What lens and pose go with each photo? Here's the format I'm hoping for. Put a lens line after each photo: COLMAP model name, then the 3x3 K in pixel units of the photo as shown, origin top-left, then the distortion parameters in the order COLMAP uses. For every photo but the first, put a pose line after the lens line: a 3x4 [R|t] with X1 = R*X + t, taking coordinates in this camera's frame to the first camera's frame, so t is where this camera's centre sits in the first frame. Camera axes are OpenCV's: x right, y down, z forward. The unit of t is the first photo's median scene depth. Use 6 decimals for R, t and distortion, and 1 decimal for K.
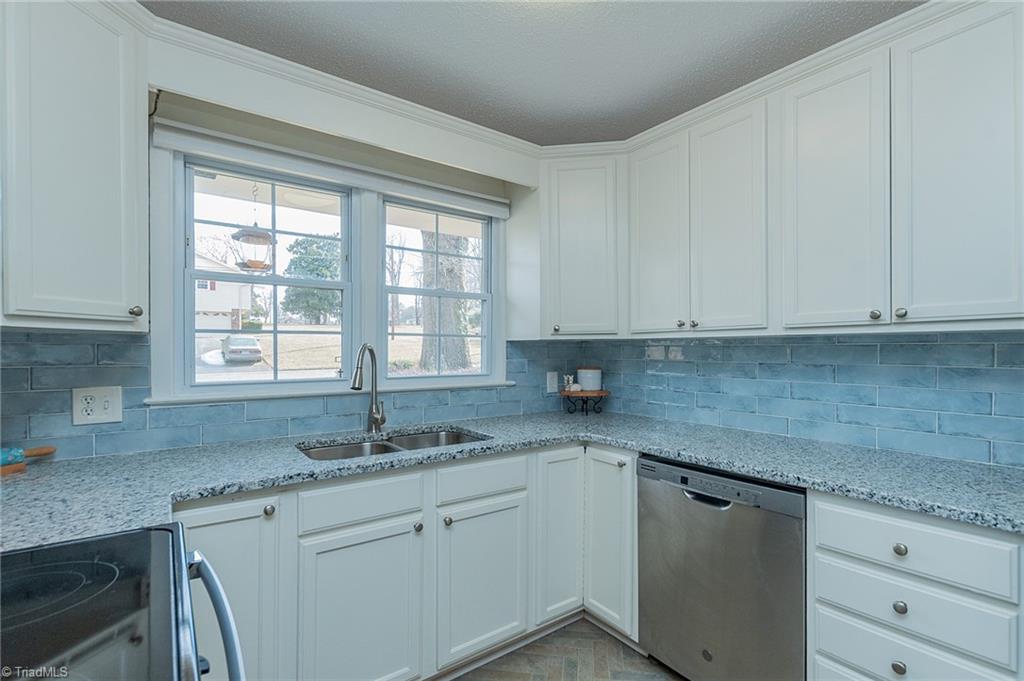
lens RADIAL K [[474.3, 0, 512.7], [0, 474.3, 351.2], [0, 0, 1]] dist [-0.000621, -0.000228]
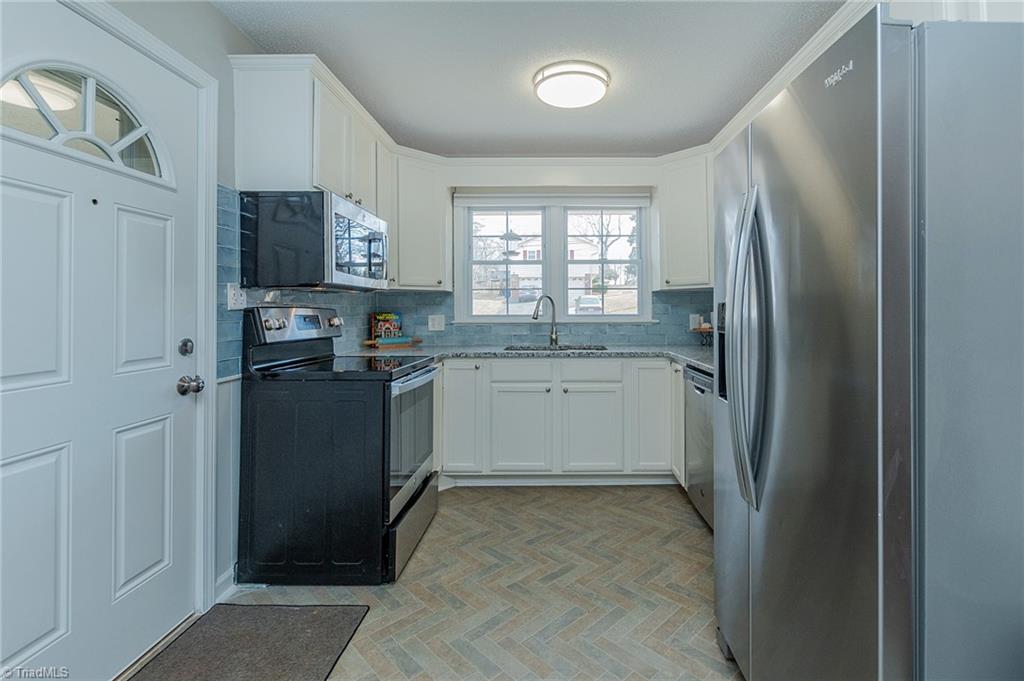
lens RADIAL K [[462.6, 0, 538.0], [0, 462.6, 302.1], [0, 0, 1]] dist [0.001576, 0.000178]
pose [[0.797614, -0.012624, -0.603036, 0.687314], [0.003141, 0.999854, -0.016777, 0.039995], [0.603159, 0.011487, 0.797538, -0.390530]]
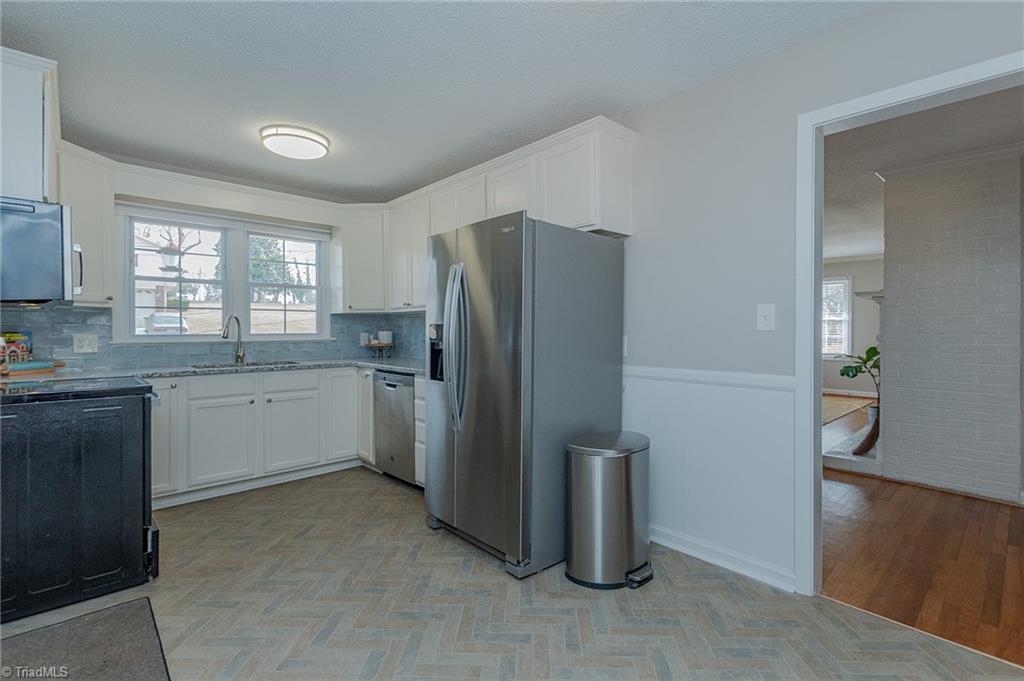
lens RADIAL K [[476.5, 0, 507.1], [0, 476.5, 330.7], [0, 0, 1]] dist [-0.001856, -0.000346]
pose [[0.994939, -0.002616, 0.100451, 0.548850], [0.002410, 0.999995, 0.002168, 0.044989], [-0.100457, -0.001915, 0.994940, -0.926266]]
